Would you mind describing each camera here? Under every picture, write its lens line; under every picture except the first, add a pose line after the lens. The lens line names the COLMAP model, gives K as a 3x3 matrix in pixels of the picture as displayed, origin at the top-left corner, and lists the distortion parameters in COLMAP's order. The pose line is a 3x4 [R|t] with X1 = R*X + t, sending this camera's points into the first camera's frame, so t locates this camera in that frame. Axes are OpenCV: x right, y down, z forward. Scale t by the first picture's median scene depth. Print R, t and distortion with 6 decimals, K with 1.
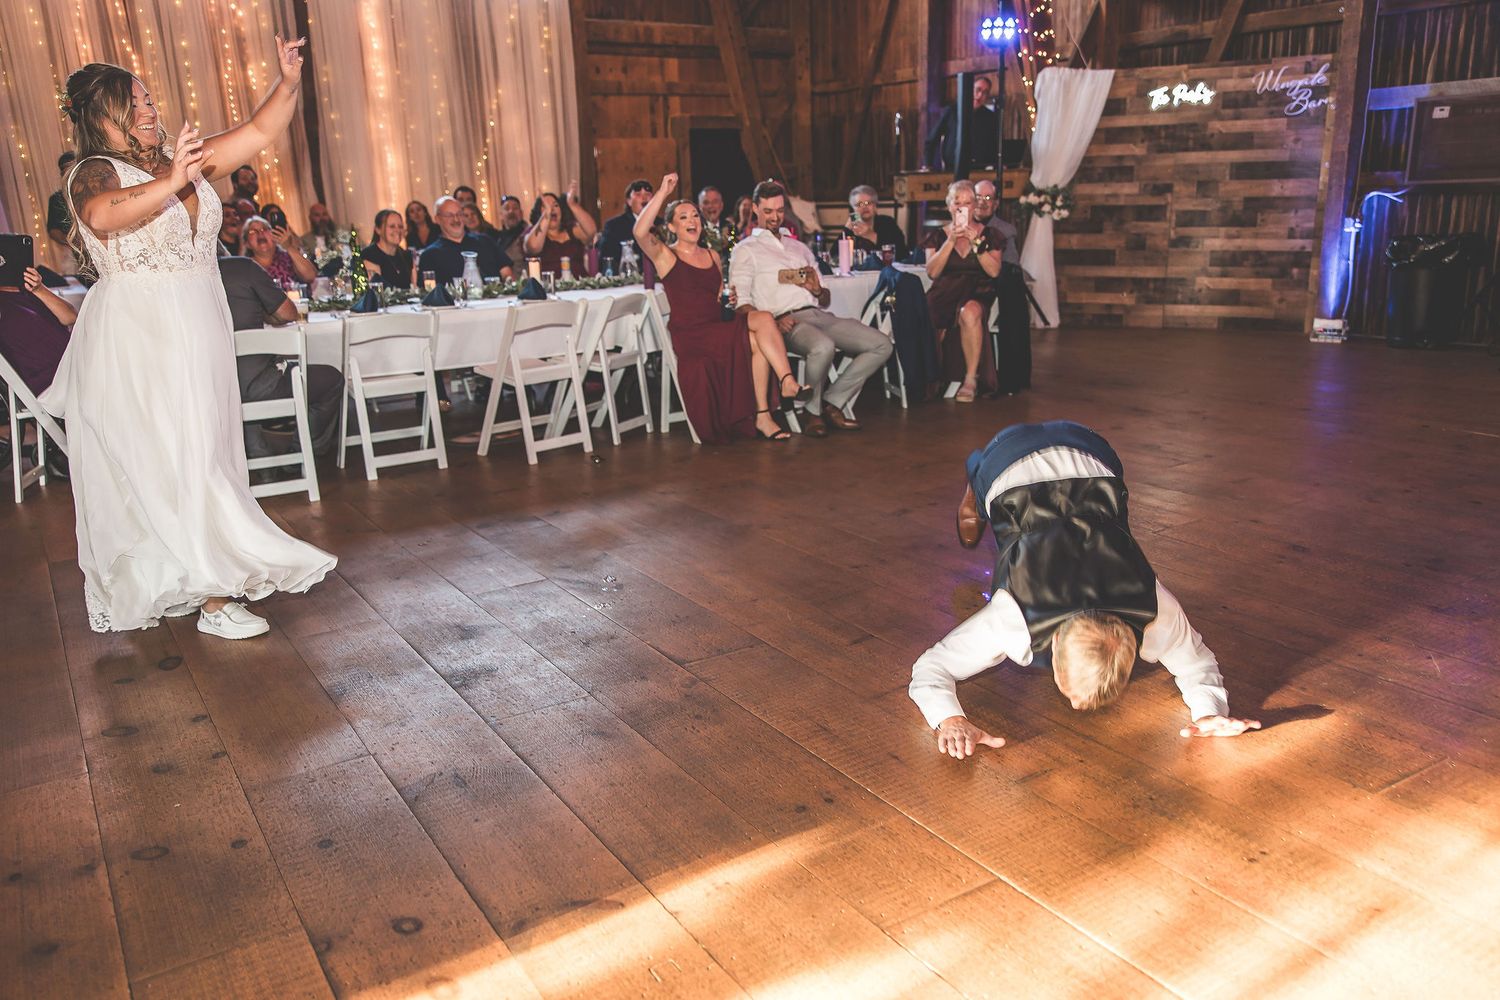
lens RADIAL K [[1163.9, 0, 750.0], [0, 1163.9, 500.0], [0, 0, 1]] dist [0.010299, -0.001688]
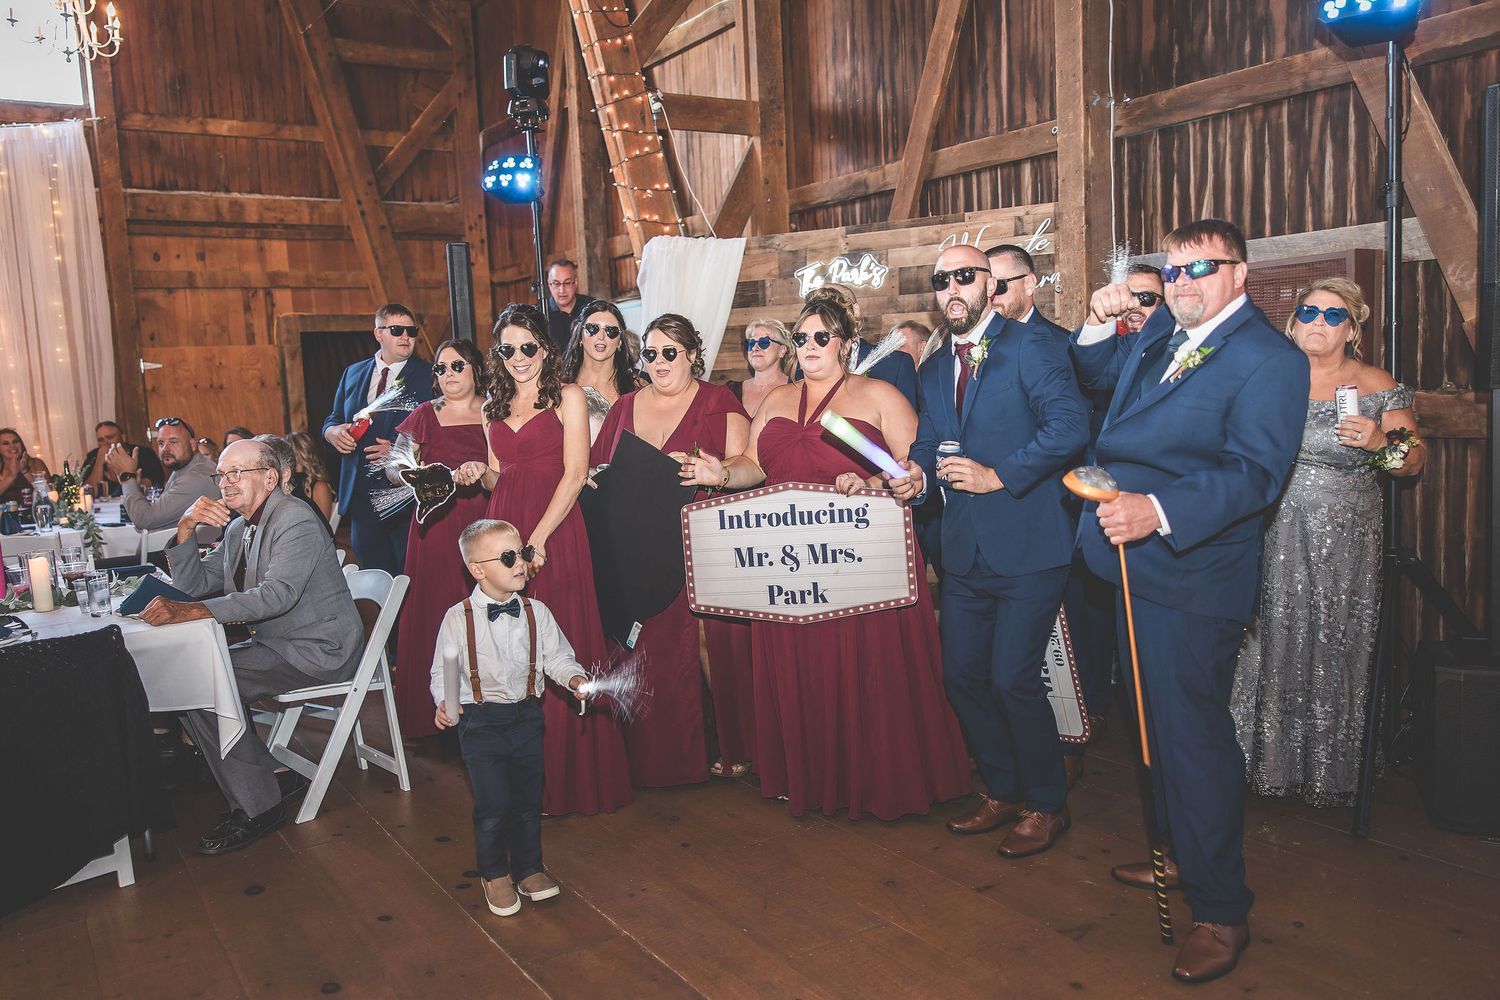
lens RADIAL K [[1167.7, 0, 742.7], [0, 1167.7, 496.6], [0, 0, 1]] dist [0.011387, -0.007352]
pose [[0.999694, -0.019035, 0.015778, 0.287910], [0.021298, 0.987126, -0.158520, -0.126229], [-0.012557, 0.158807, 0.987230, 0.385389]]
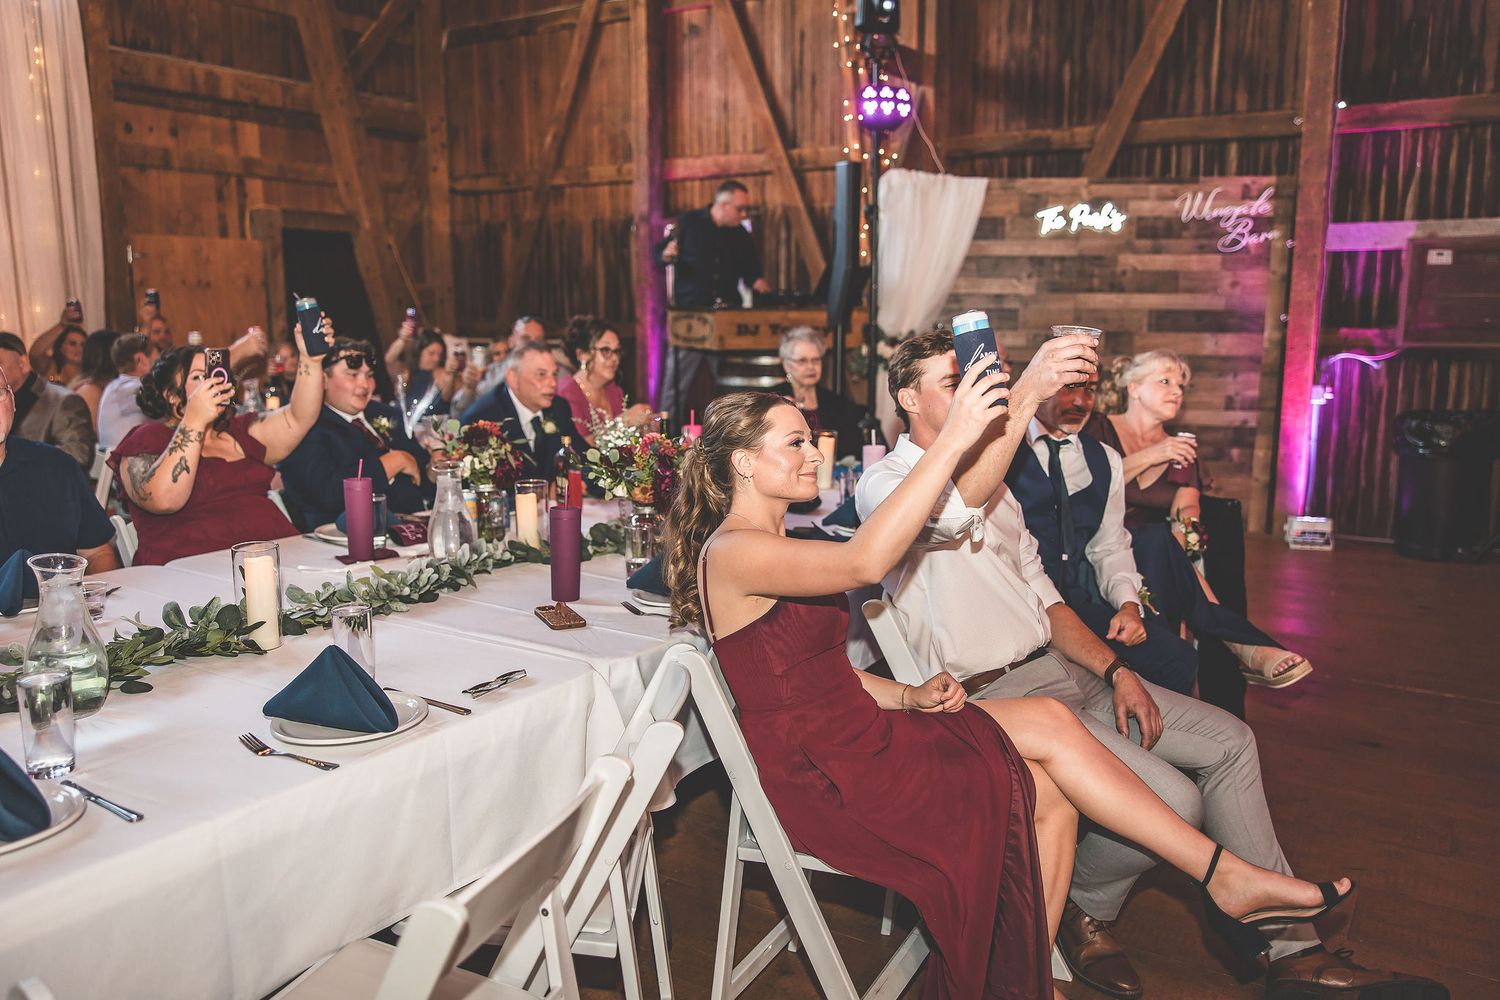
lens RADIAL K [[1167.7, 0, 742.7], [0, 1167.7, 496.6], [0, 0, 1]] dist [0.011387, -0.007352]
pose [[0.907546, -0.037218, 0.418301, -0.132526], [0.081263, 0.992802, -0.087975, -0.116785], [-0.412016, 0.113833, 0.904038, 0.413147]]
